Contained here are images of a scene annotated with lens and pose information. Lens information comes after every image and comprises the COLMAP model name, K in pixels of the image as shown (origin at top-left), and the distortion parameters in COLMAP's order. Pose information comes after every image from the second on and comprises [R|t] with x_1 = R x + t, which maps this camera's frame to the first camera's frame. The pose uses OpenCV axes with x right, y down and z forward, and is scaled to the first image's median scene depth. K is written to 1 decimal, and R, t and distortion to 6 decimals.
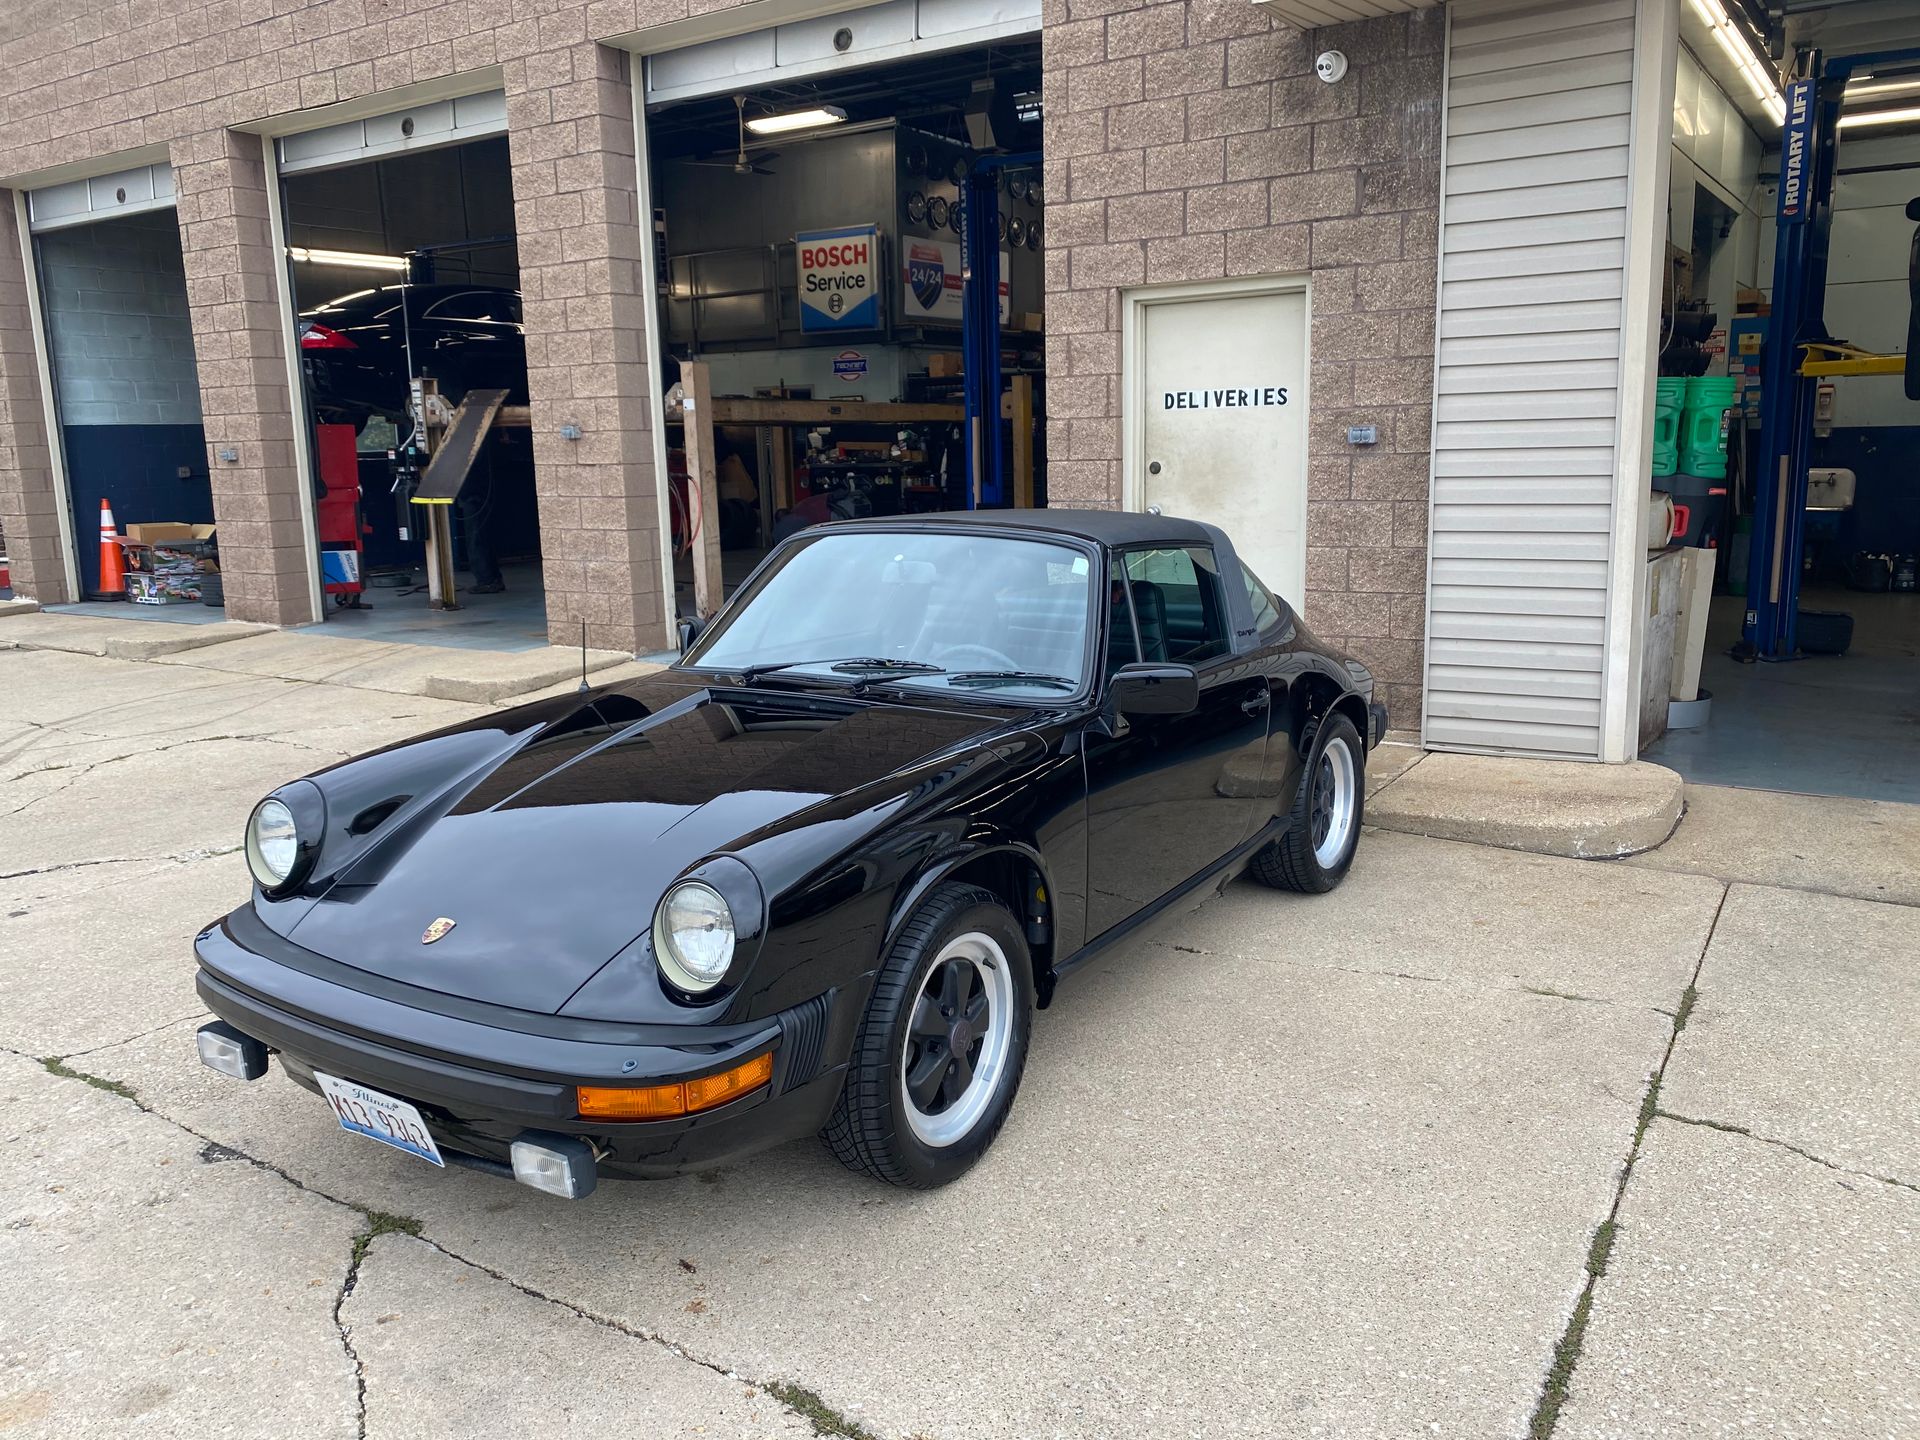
lens RADIAL K [[1385.0, 0, 960.0], [0, 1385.0, 720.0], [0, 0, 1]] dist [-0.002003, 0.003327]
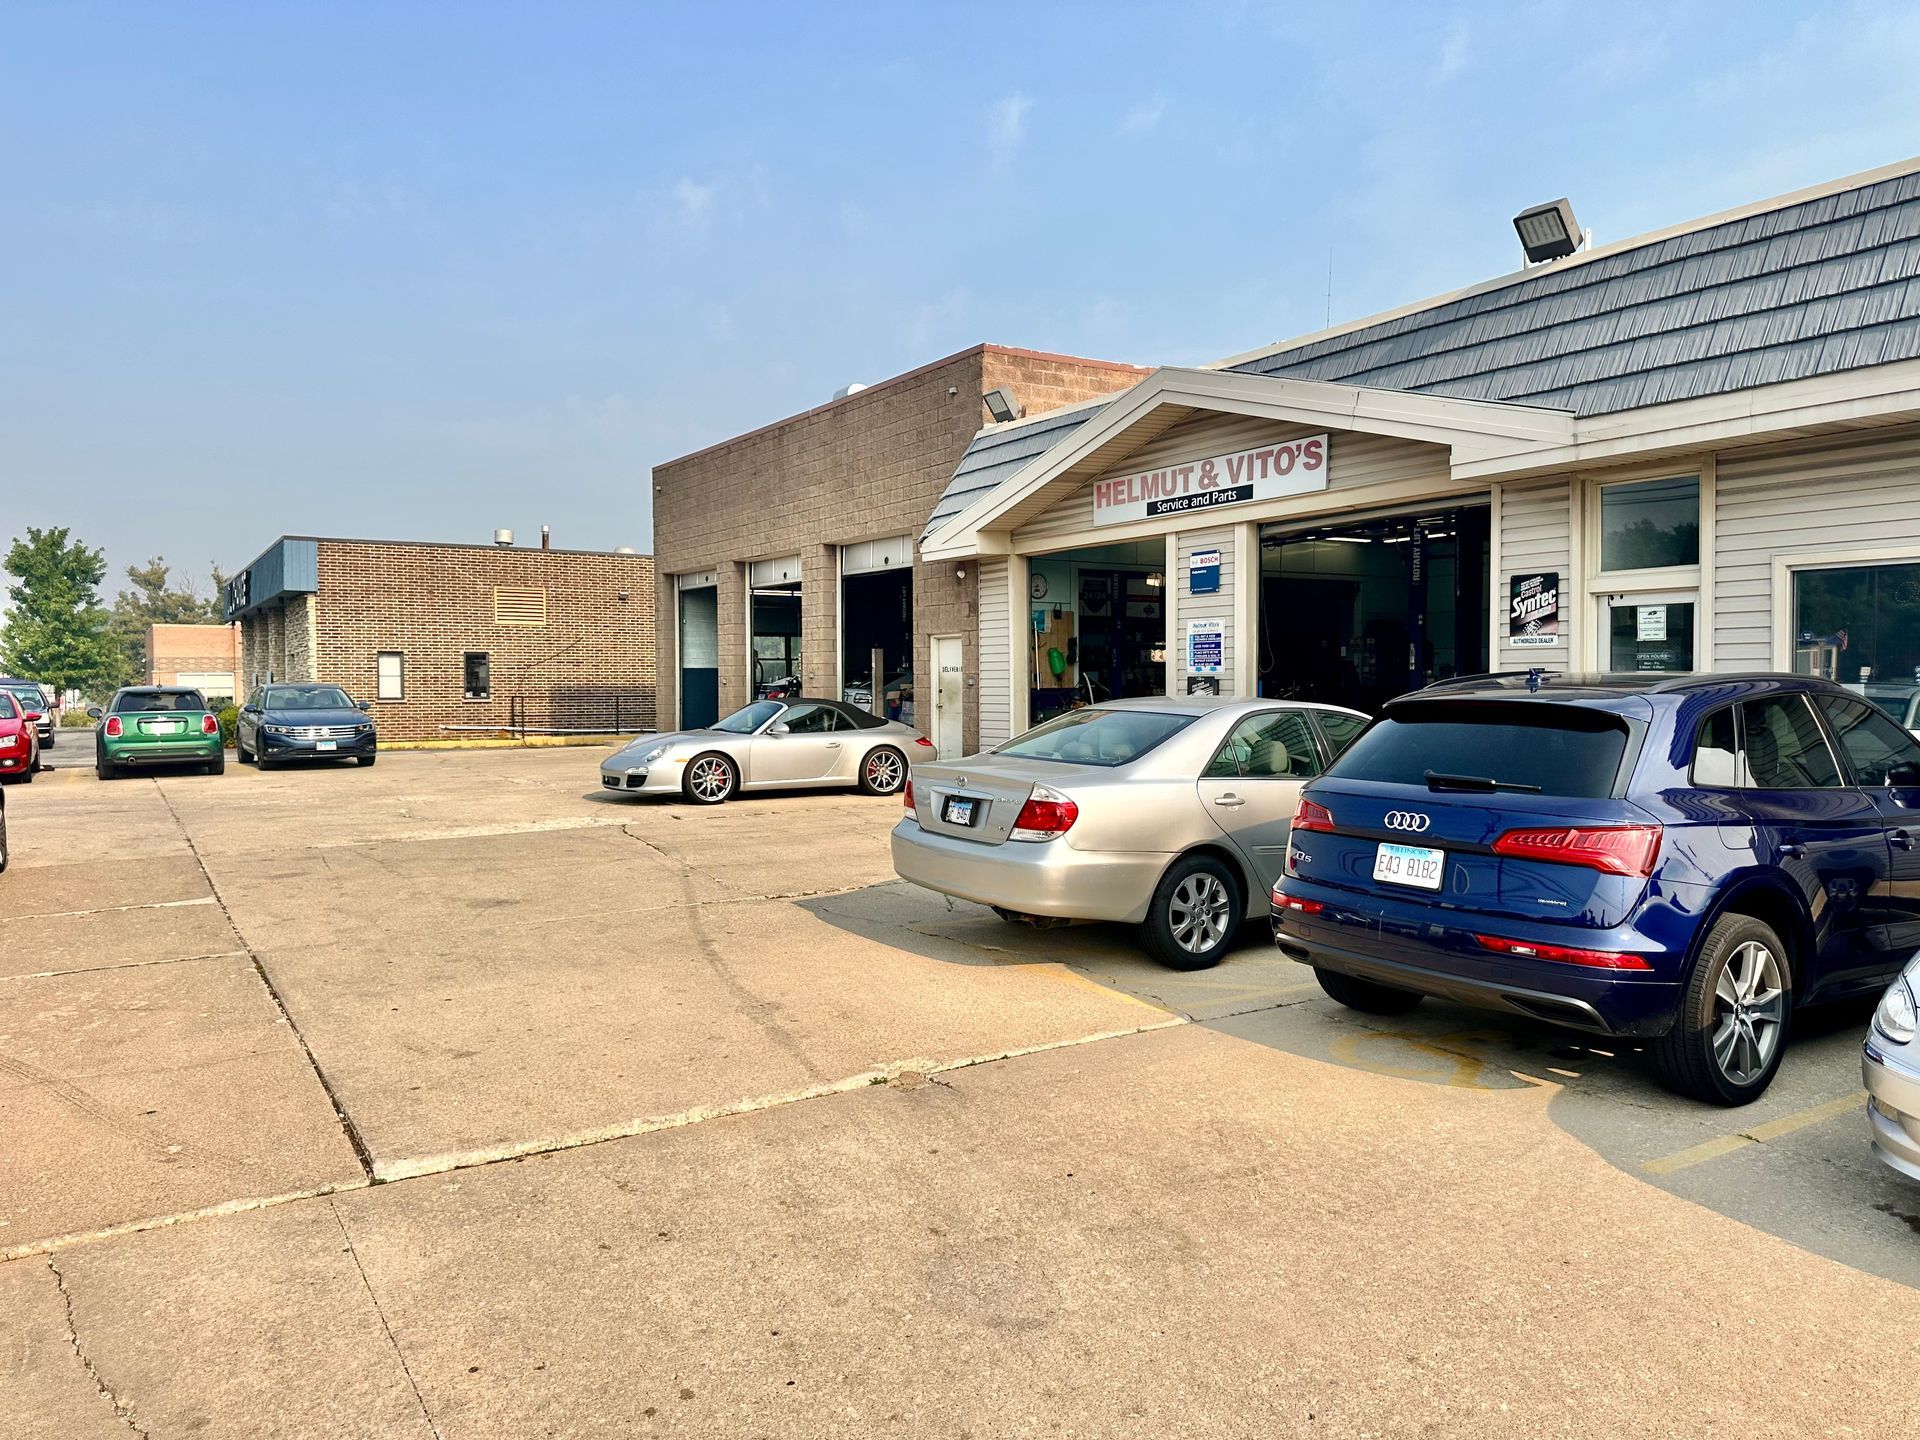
lens RADIAL K [[1353.4, 0, 960.0], [0, 1353.4, 720.0], [0, 0, 1]] dist [-0.004209, -0.006557]
pose [[0.901765, 0.031769, -0.431058, 1.458317], [-0.093779, 0.987919, -0.123374, 0.243670], [0.421931, 0.151678, 0.893850, -1.622624]]
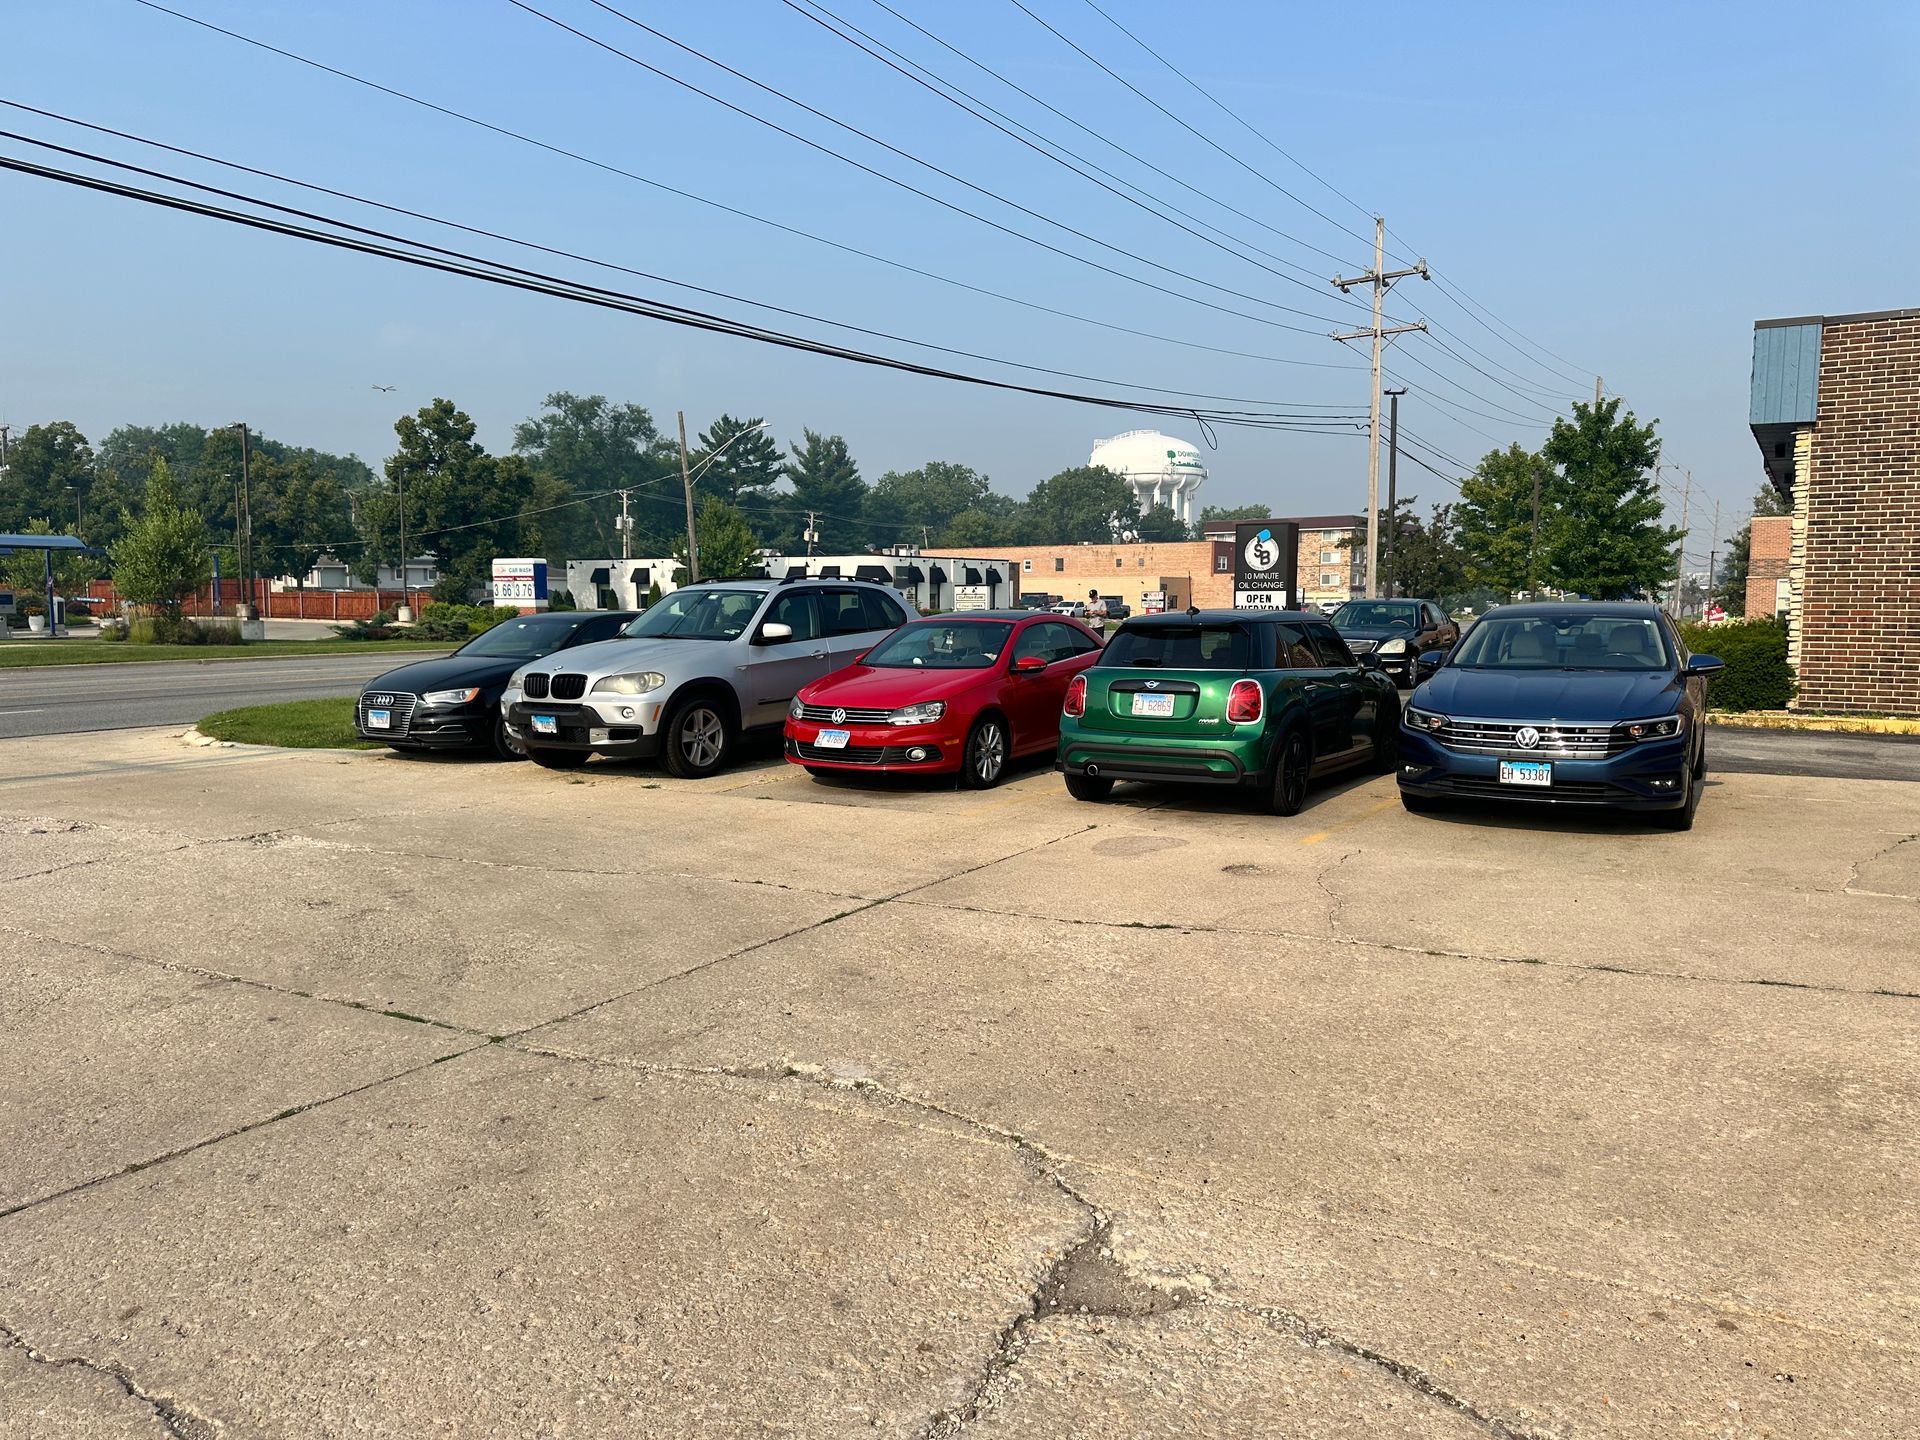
lens RADIAL K [[1353.4, 0, 960.0], [0, 1353.4, 720.0], [0, 0, 1]] dist [-0.004209, -0.006557]
pose [[-0.010514, 0.116947, -0.993082, 0.934320], [-0.176968, 0.977243, 0.116955, 0.143663], [0.984160, 0.176974, 0.010421, -1.034334]]
